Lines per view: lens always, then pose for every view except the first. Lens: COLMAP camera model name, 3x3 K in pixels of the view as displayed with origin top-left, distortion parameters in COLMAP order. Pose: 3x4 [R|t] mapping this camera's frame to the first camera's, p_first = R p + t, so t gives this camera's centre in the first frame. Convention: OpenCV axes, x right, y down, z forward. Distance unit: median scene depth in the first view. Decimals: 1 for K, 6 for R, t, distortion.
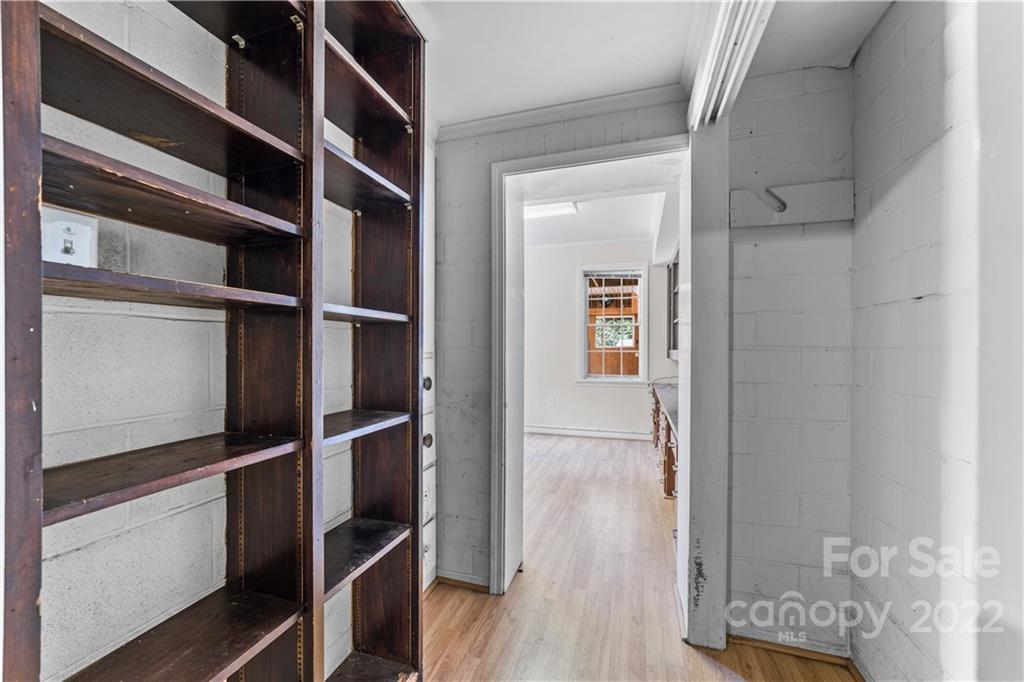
lens RADIAL K [[395.2, 0, 511.9], [0, 395.2, 346.7], [0, 0, 1]] dist [-0.007778, 0.003396]
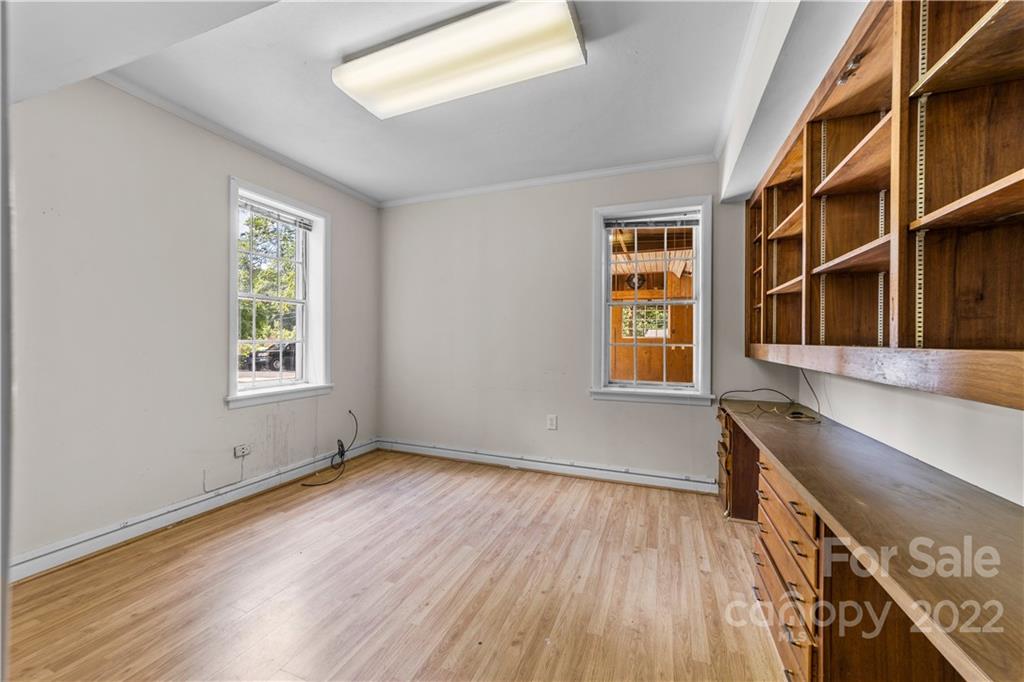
lens RADIAL K [[395.2, 0, 511.7], [0, 395.2, 337.6], [0, 0, 1]] dist [-0.007778, 0.003396]
pose [[0.997834, 0.005230, -0.065578, 0.079465], [-0.005130, 0.999985, 0.001684, 0.000909], [0.065586, -0.001344, 0.997846, 0.376118]]
